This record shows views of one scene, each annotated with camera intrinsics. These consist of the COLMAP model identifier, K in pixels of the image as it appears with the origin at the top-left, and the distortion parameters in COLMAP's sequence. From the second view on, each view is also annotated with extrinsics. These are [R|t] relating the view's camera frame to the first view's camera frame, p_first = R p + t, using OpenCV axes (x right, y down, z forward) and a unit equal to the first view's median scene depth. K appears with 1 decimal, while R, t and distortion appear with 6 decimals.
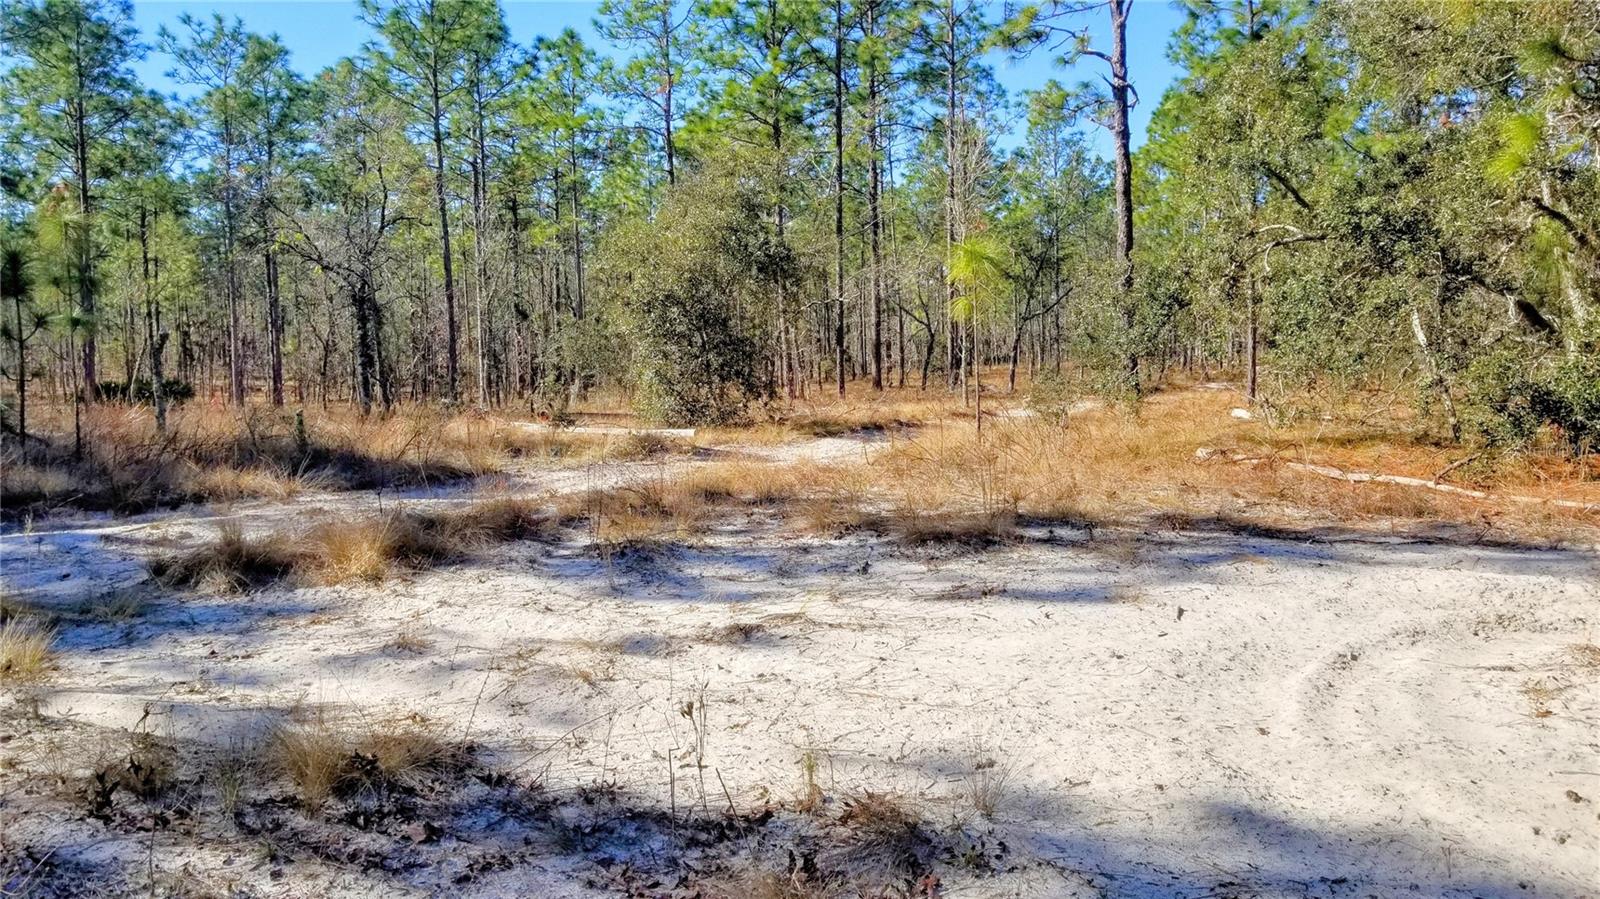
lens RADIAL K [[1271.3, 0, 771.2], [0, 1271.3, 447.3], [0, 0, 1]] dist [0.033027, -0.001506]
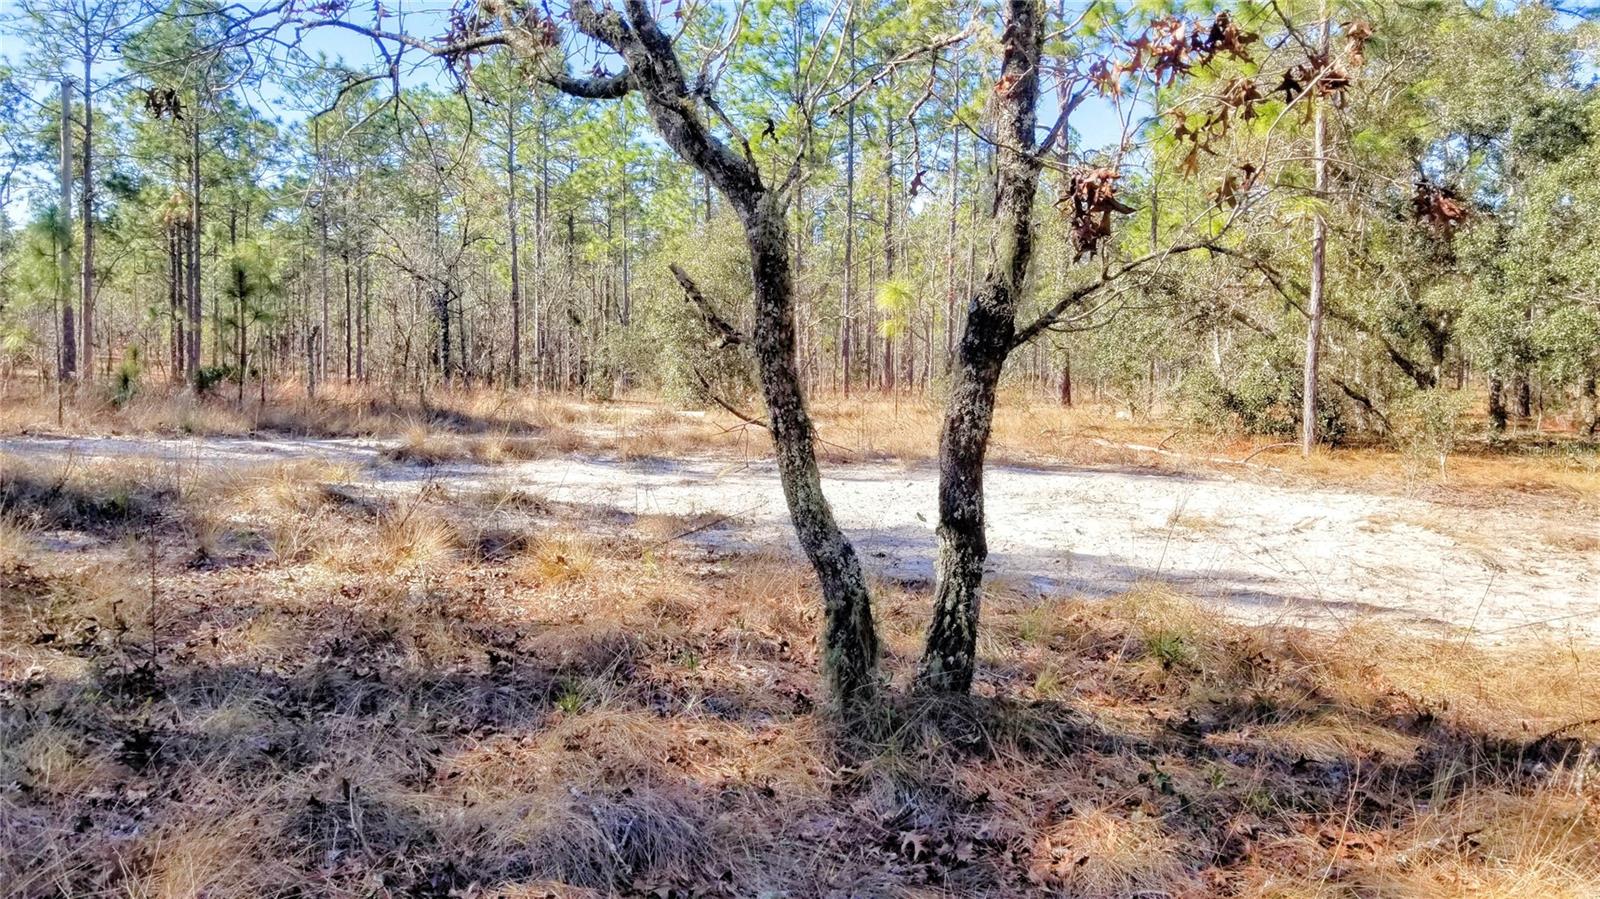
lens RADIAL K [[1251.9, 0, 786.9], [0, 1251.9, 429.8], [0, 0, 1]] dist [0.127180, -0.193243]
pose [[0.999210, 0.033592, -0.021257, 0.023213], [-0.034041, 0.999197, -0.021121, 0.012804], [0.020530, 0.021828, 0.999551, -0.131510]]
